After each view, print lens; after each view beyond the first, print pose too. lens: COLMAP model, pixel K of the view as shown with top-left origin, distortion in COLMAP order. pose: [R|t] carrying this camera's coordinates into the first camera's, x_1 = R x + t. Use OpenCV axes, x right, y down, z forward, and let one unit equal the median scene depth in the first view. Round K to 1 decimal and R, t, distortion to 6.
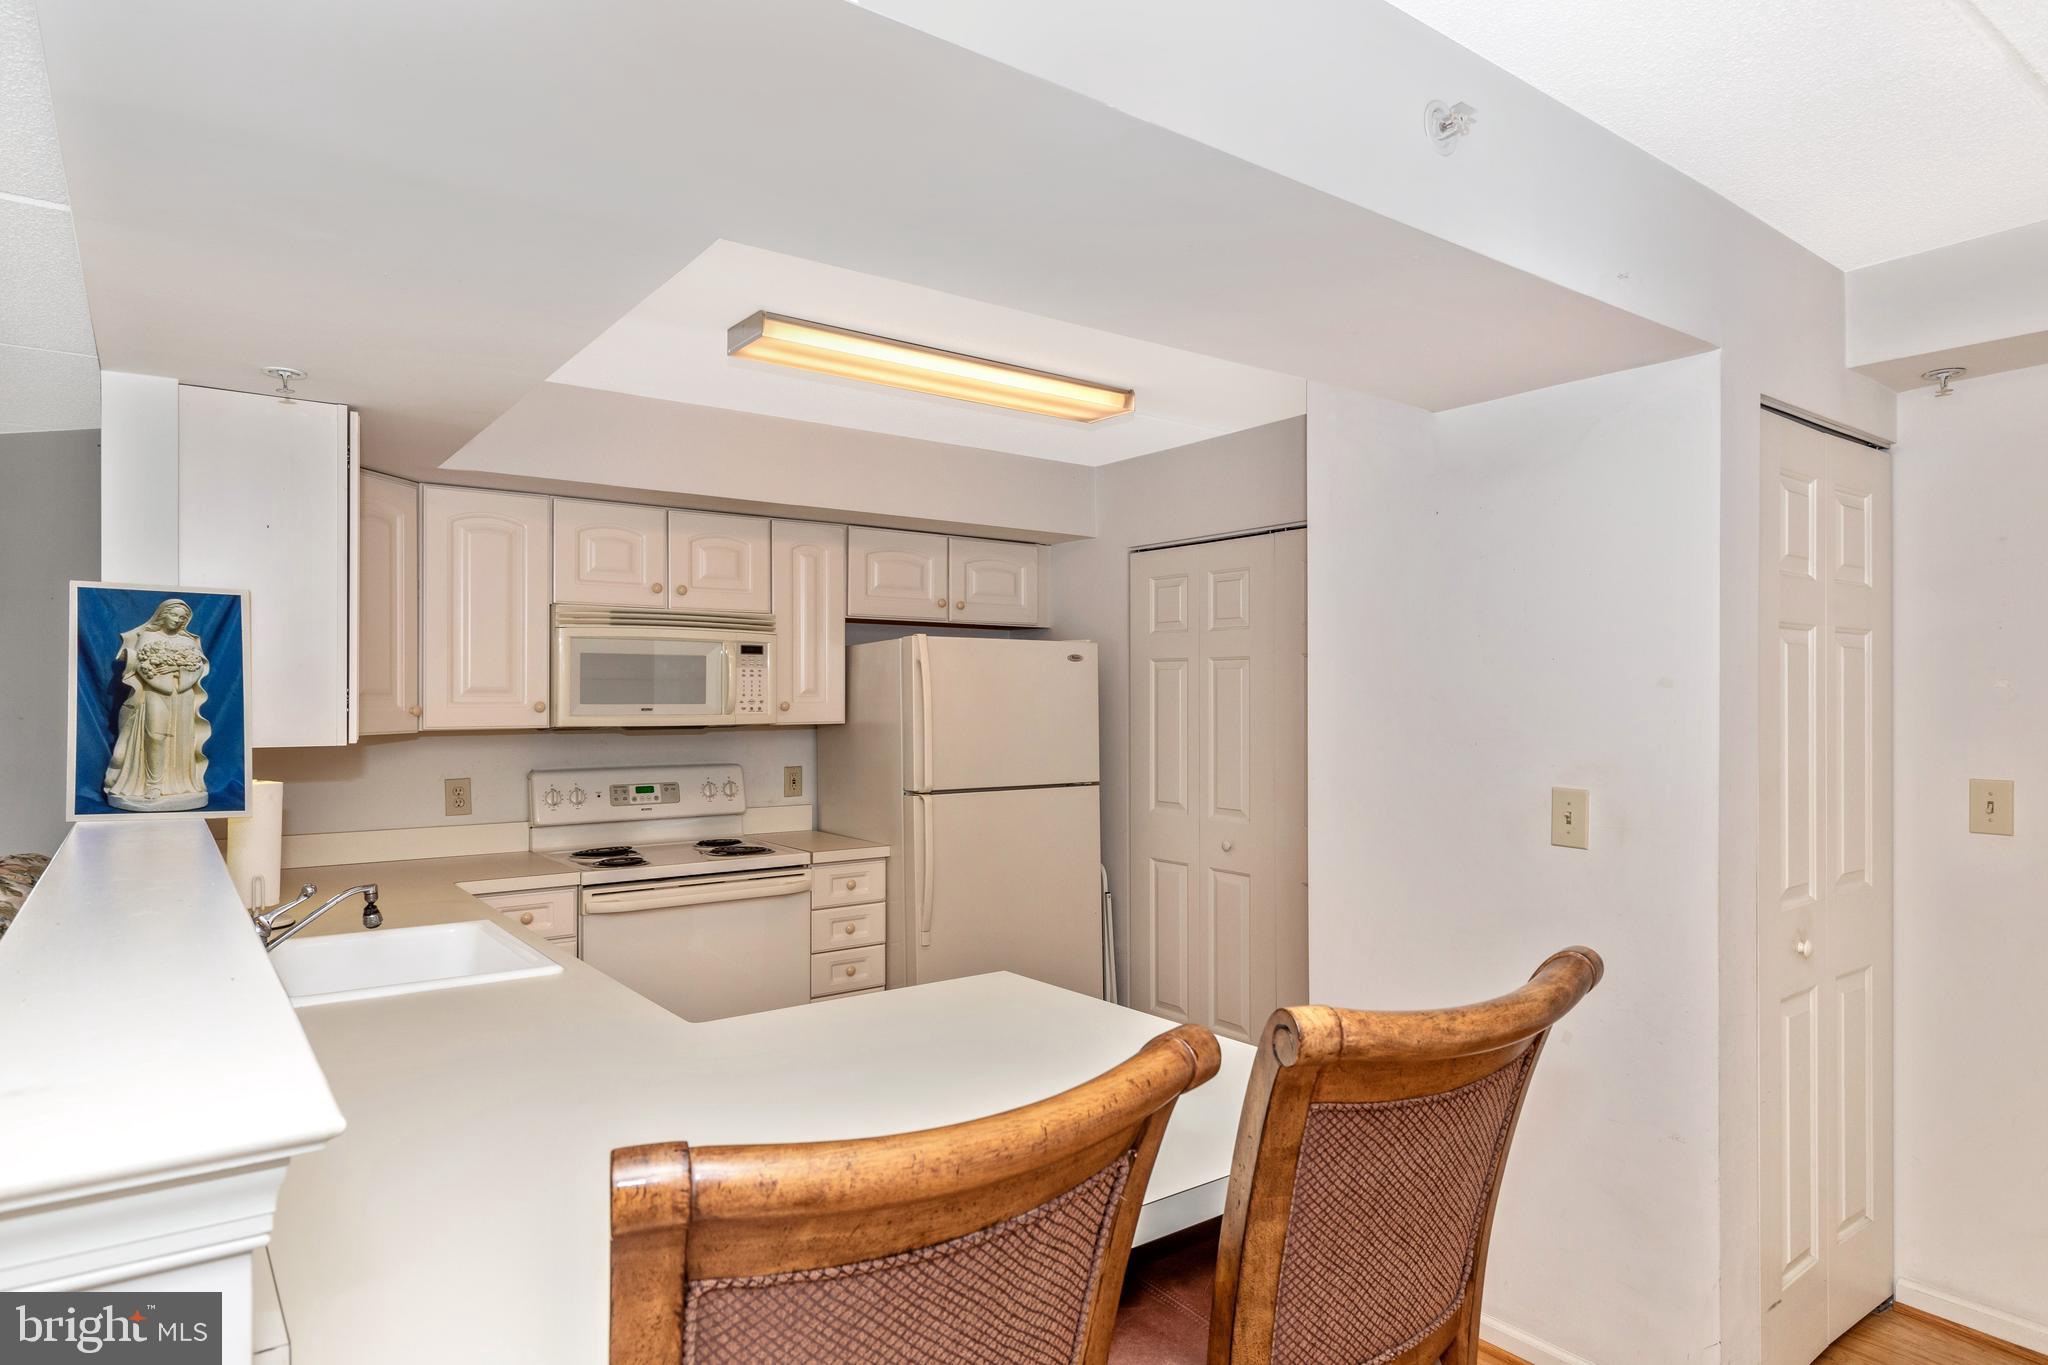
lens RADIAL K [[1193.8, 0, 1064.0], [0, 1193.8, 698.6], [0, 0, 1]] dist [0.015561, -0.009632]
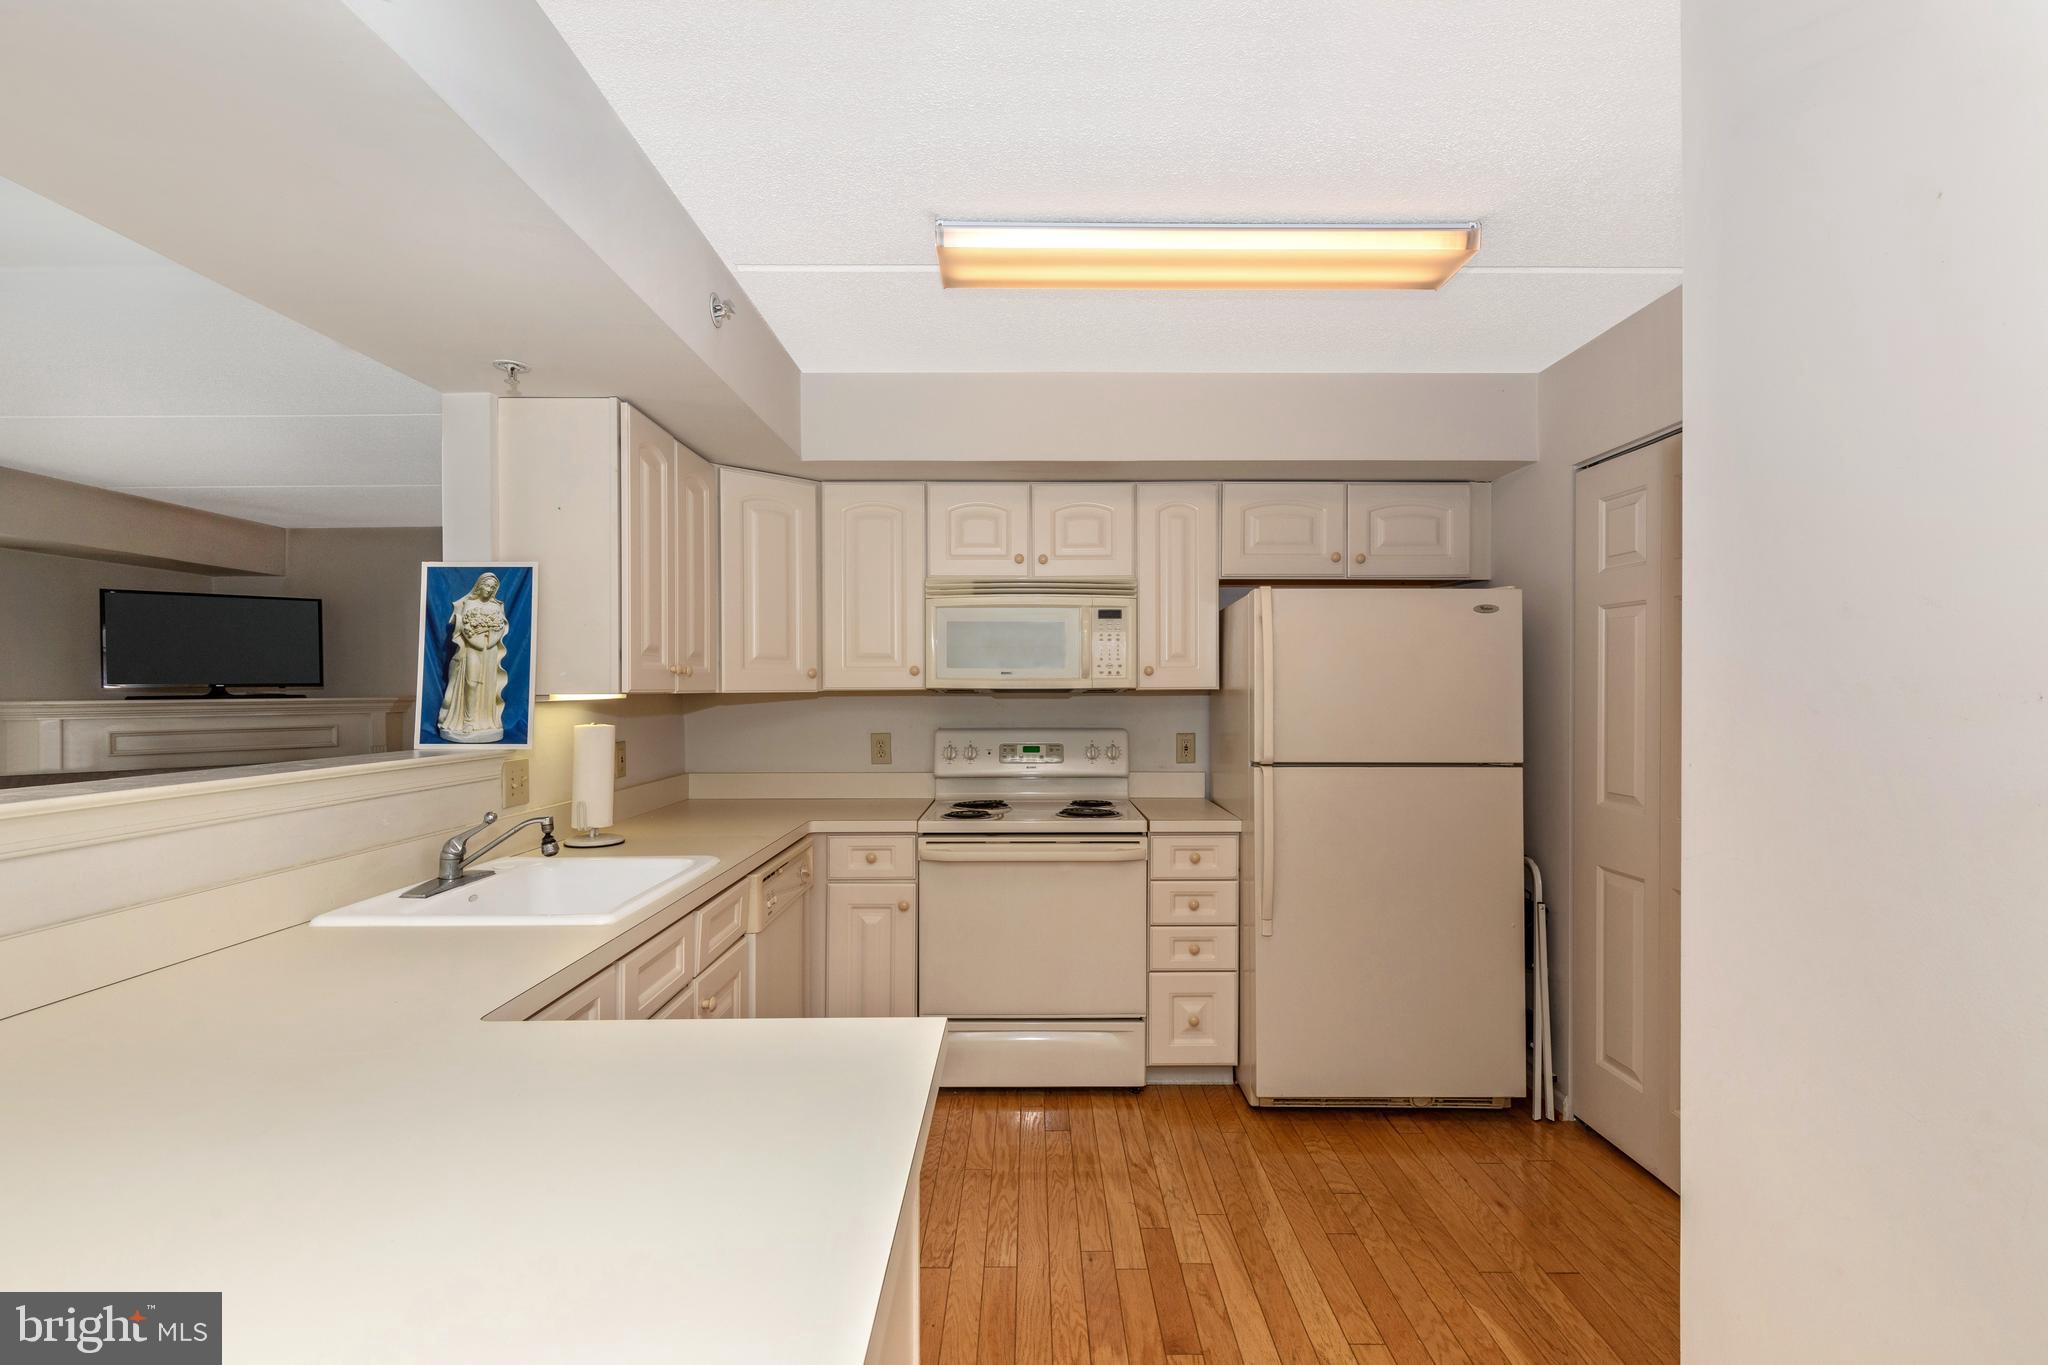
lens RADIAL K [[966.7, 0, 1015.9], [0, 966.7, 683.4], [0, 0, 1]] dist [0.013828, -0.003309]
pose [[0.791138, -0.001286, -0.611636, 0.257360], [0.000702, 0.999999, -0.001196, 0.027379], [0.611637, 0.000517, 0.791138, 0.456706]]
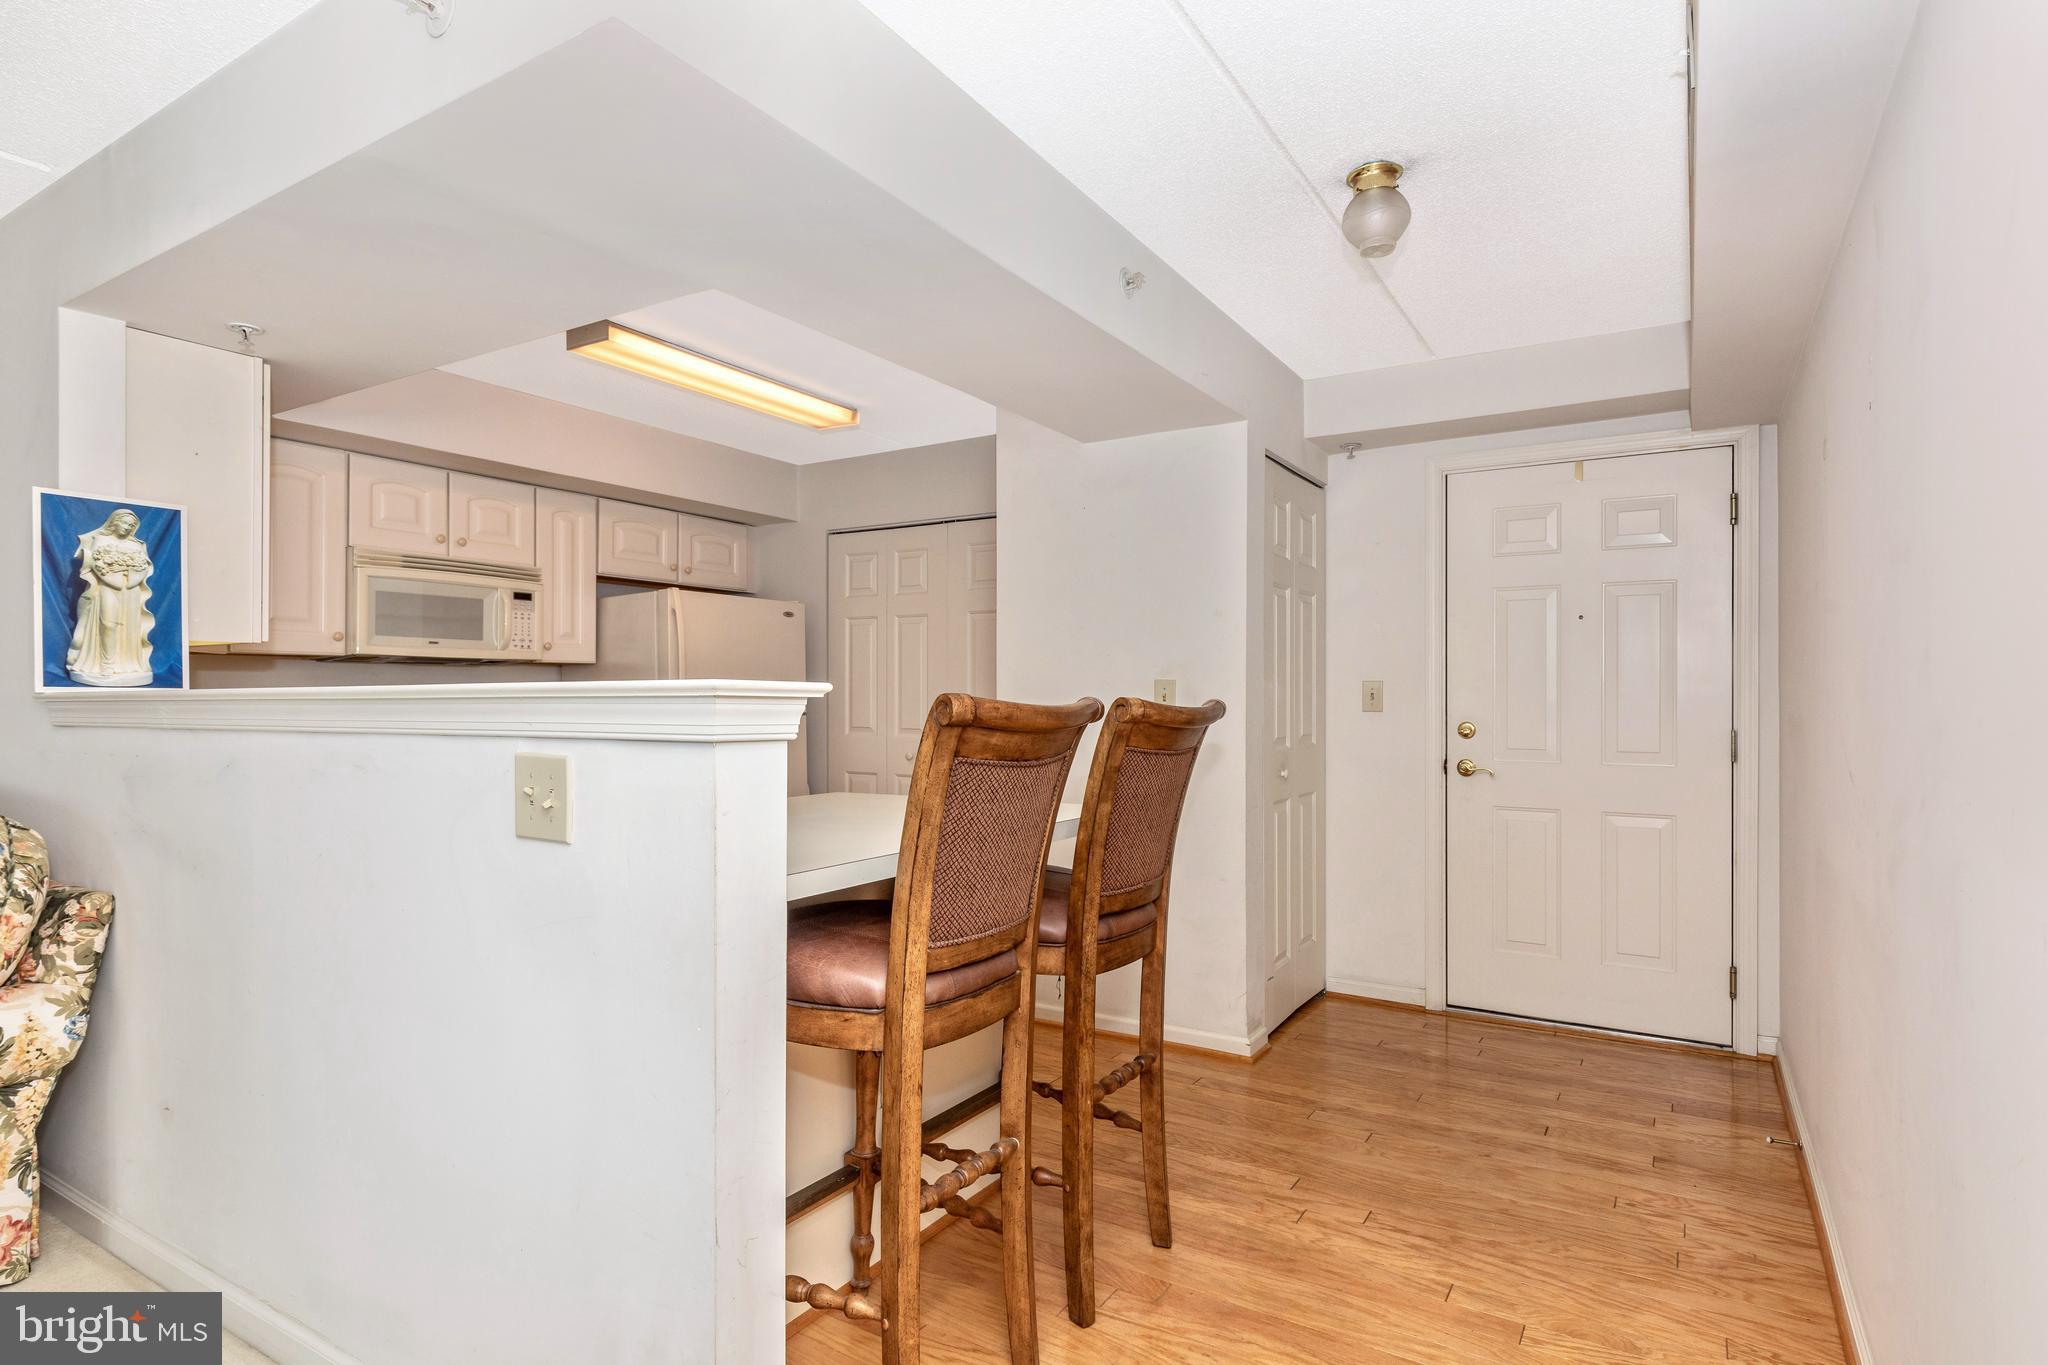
lens RADIAL K [[1088.3, 0, 1053.0], [0, 1088.3, 718.9], [0, 0, 1]] dist [-0.028461, 0.011205]
pose [[0.930921, -0.003640, 0.365203, -0.226414], [-0.002280, 0.999873, 0.015777, 0.089598], [-0.365214, -0.015520, 0.930794, -0.282981]]
